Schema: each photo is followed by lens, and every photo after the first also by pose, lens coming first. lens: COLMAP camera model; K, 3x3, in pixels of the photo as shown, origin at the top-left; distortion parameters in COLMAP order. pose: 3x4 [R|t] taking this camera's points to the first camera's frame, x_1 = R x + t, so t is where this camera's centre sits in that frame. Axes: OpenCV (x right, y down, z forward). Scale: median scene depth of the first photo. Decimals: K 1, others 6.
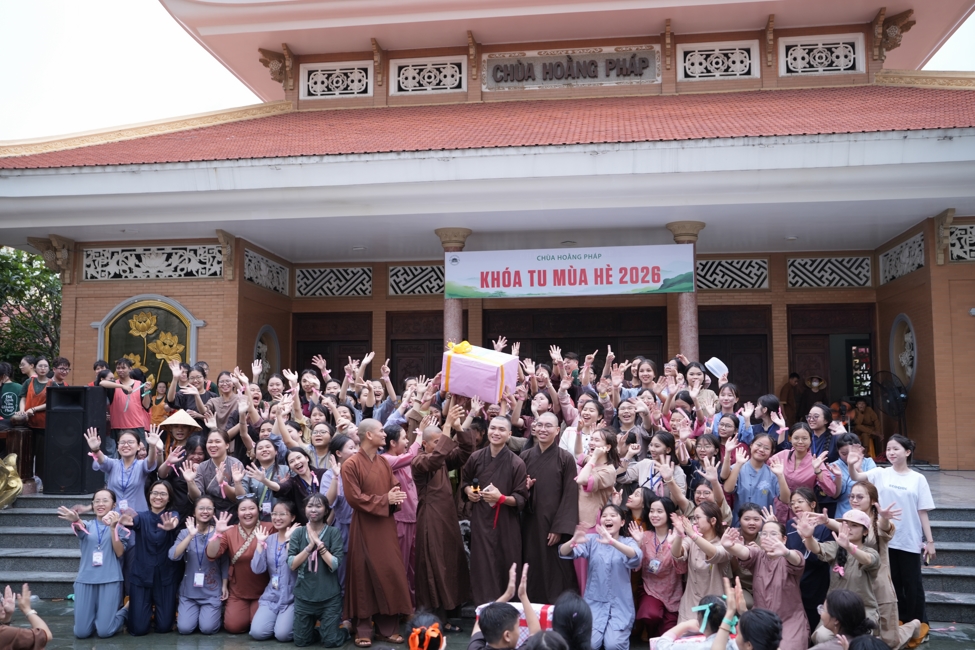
lens RADIAL K [[967.3, 0, 487.5], [0, 967.3, 325.0], [0, 0, 1]] dist [-0.091451, 0.241715]
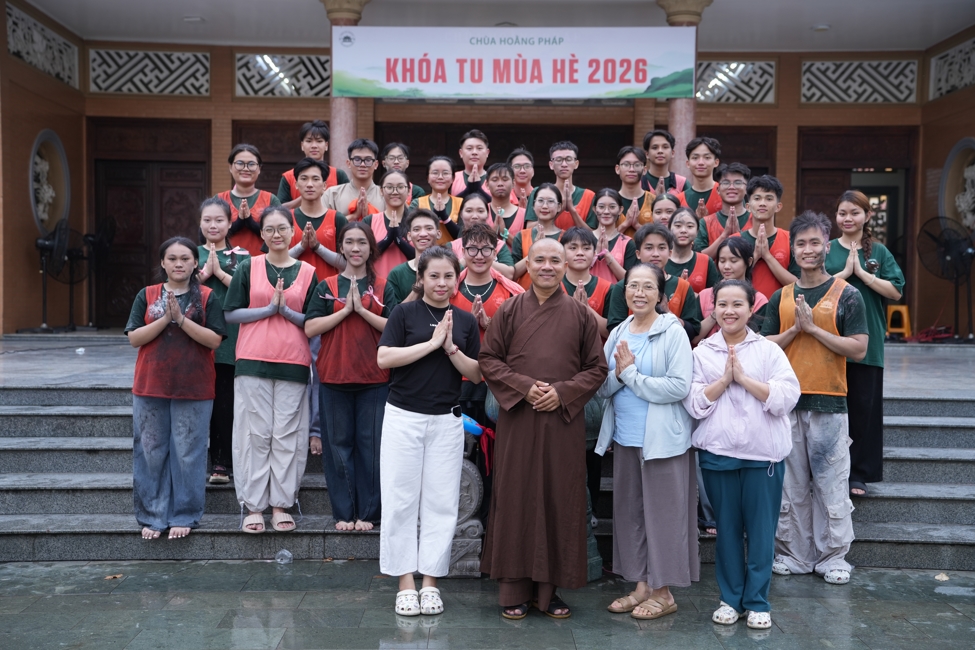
lens RADIAL K [[1196.6, 0, 487.5], [0, 1196.6, 325.0], [0, 0, 1]] dist [0.028930, 0.495817]
pose [[0.989492, 0.009609, 0.144271, -0.050239], [-0.027113, 0.992421, 0.119856, 0.024950], [-0.142025, -0.122508, 0.982253, 0.122356]]
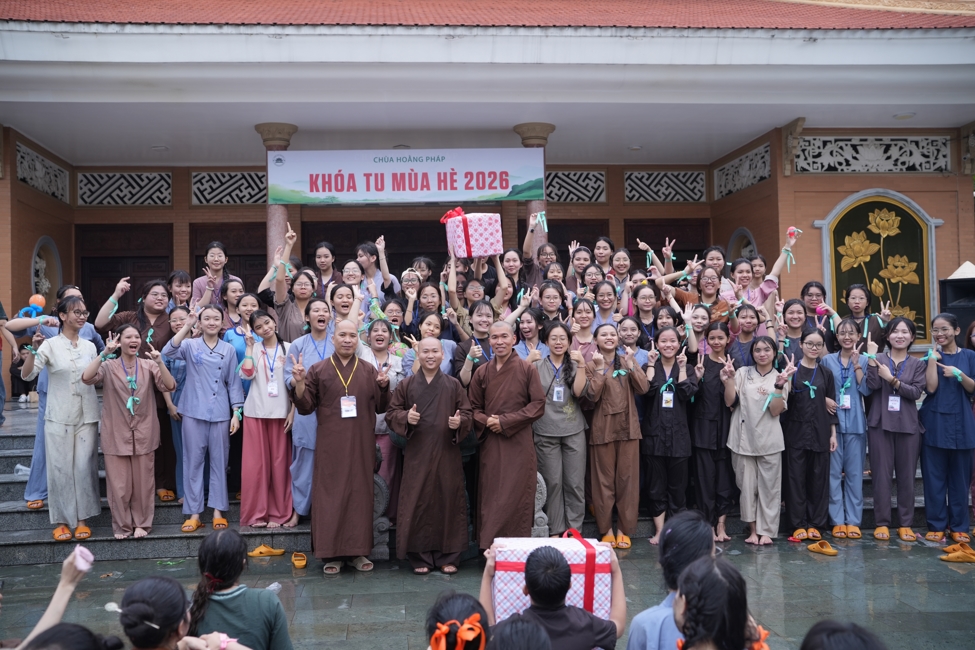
lens RADIAL K [[967.3, 0, 487.5], [0, 967.3, 325.0], [0, 0, 1]] dist [-0.091451, 0.241715]
pose [[0.971629, -0.012751, 0.236165, -0.052222], [-0.002667, 0.997891, 0.064850, 0.022488], [-0.236493, -0.063640, 0.969547, 0.086557]]
